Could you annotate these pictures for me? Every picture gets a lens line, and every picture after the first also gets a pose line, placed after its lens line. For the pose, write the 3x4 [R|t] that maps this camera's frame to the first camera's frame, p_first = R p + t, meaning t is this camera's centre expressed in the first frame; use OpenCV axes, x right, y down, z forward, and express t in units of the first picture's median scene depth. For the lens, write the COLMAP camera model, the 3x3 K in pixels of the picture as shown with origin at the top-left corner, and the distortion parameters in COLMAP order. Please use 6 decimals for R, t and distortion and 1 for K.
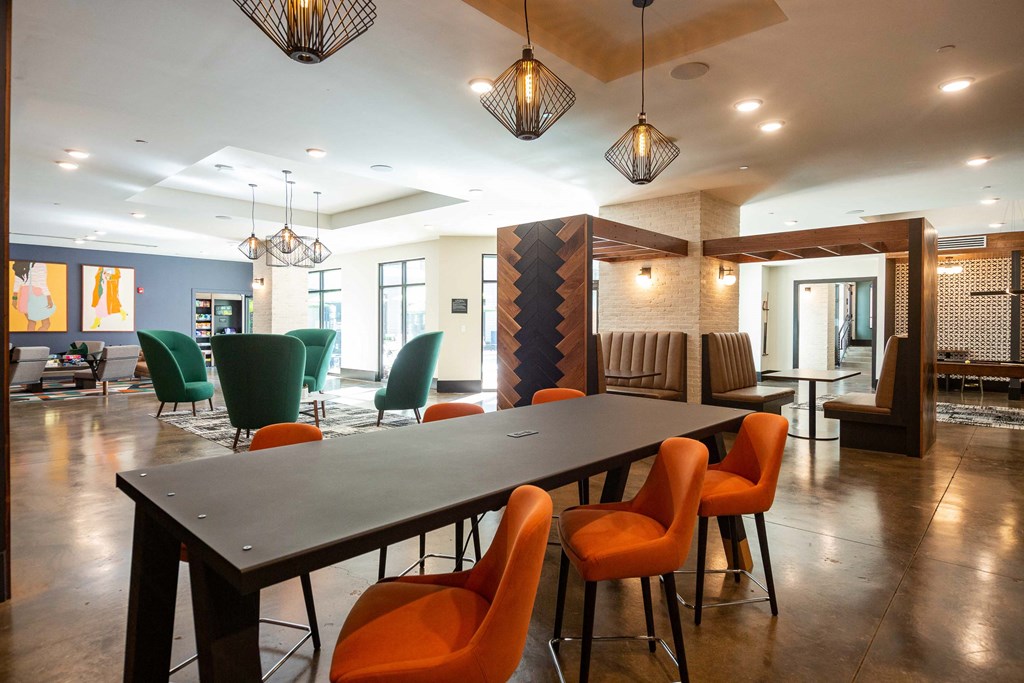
lens RADIAL K [[580.9, 0, 507.8], [0, 580.9, 333.2], [0, 0, 1]] dist [0.005148, 0.000135]
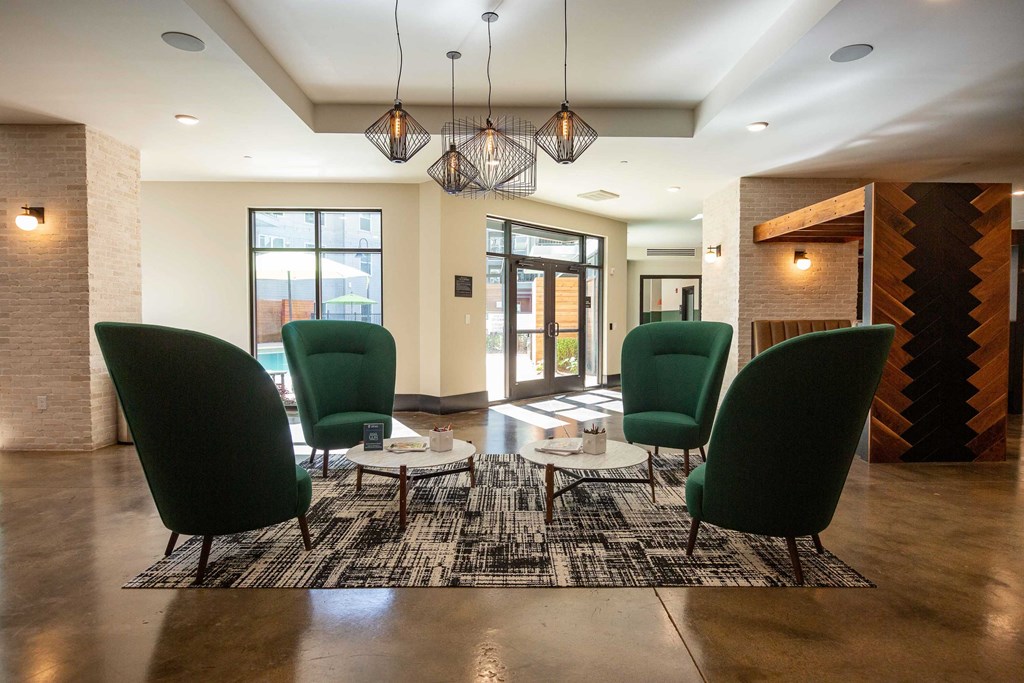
lens RADIAL K [[580.9, 0, 521.2], [0, 580.9, 339.6], [0, 0, 1]] dist [0.005148, 0.000135]
pose [[0.711476, -0.026262, 0.702219, -0.578066], [0.010863, 0.999593, 0.026377, -0.000702], [-0.702626, -0.011139, 0.711472, 0.509064]]
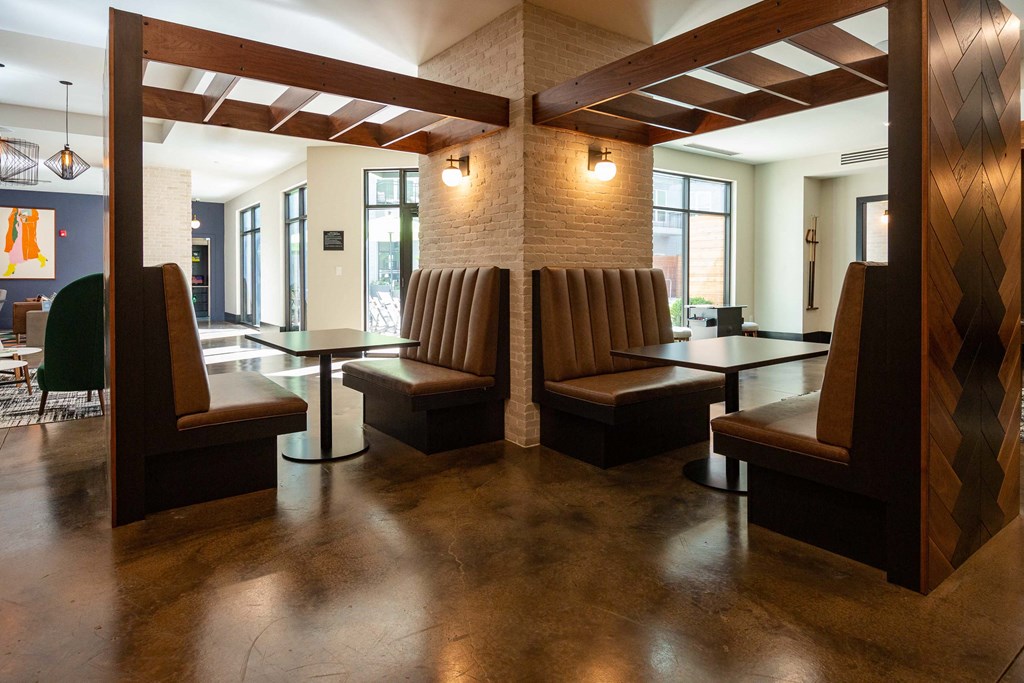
lens RADIAL K [[580.9, 0, 499.4], [0, 580.9, 290.2], [0, 0, 1]] dist [0.005148, 0.000135]
pose [[0.979892, -0.001450, -0.199523, 0.304482], [0.003578, 0.999941, 0.010304, 0.011094], [0.199496, -0.010810, 0.979839, 0.344258]]
